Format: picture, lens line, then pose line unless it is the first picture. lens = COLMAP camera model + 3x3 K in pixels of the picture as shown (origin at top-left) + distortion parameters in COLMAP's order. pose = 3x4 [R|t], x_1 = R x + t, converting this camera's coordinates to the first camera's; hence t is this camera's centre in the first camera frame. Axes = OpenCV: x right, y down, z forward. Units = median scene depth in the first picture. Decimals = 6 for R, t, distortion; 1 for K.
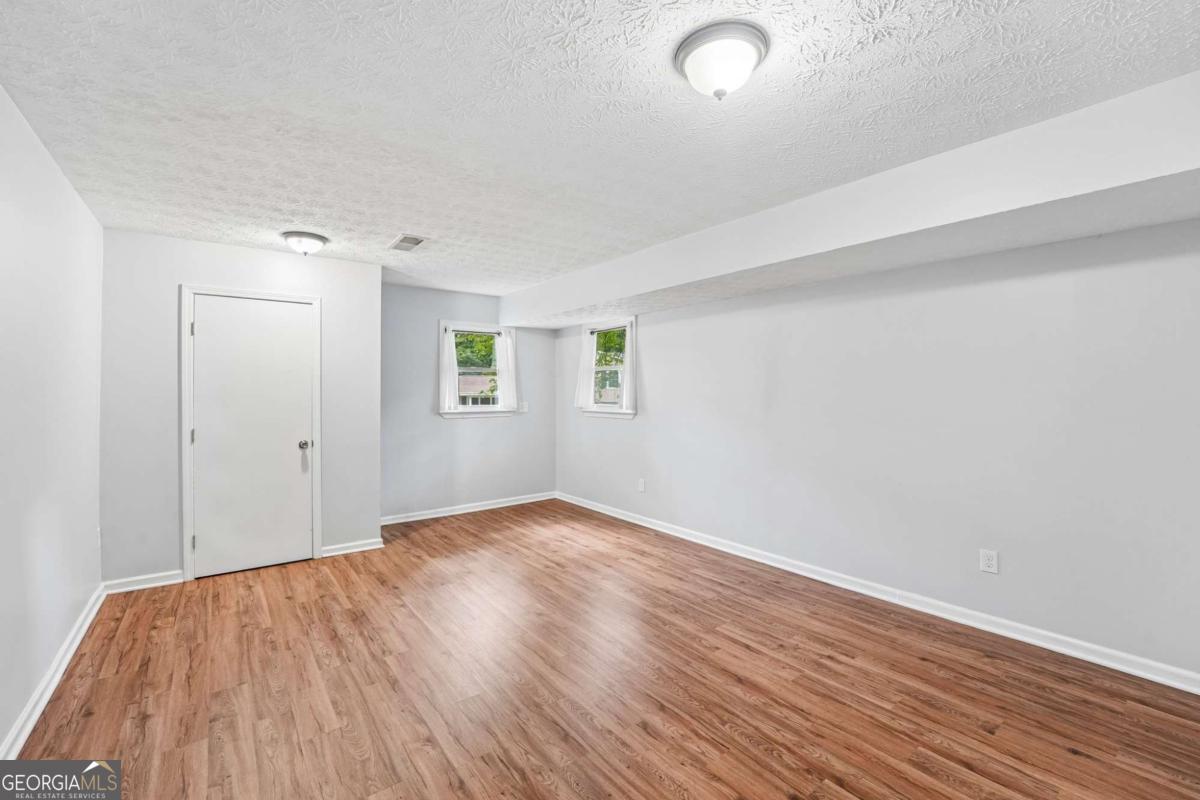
lens RADIAL K [[494.3, 0, 587.2], [0, 494.3, 390.3], [0, 0, 1]] dist [-0.020423, 0.000487]
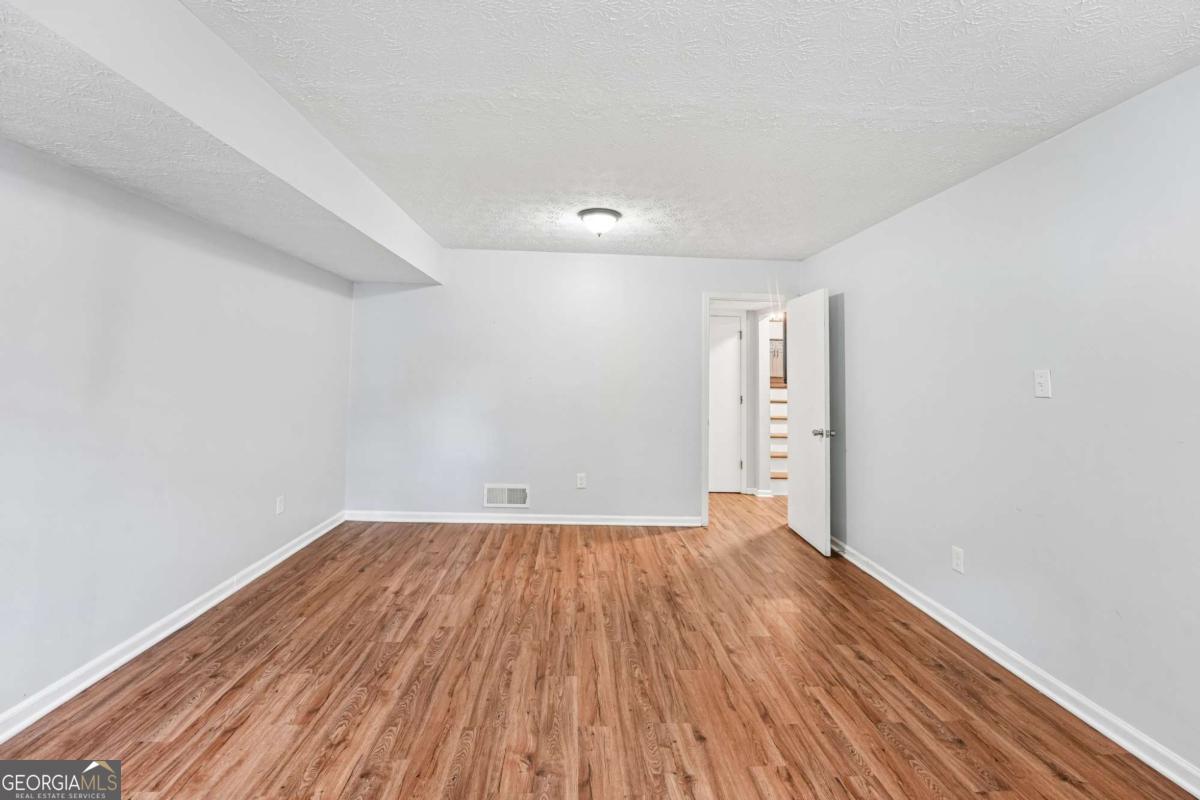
lens RADIAL K [[494.3, 0, 587.2], [0, 494.3, 390.3], [0, 0, 1]] dist [-0.020423, 0.000487]
pose [[-0.808085, -0.038329, 0.587818, -0.583644], [-0.024560, 0.999205, 0.031392, 0.004729], [-0.588554, 0.010930, -0.808384, 1.752775]]
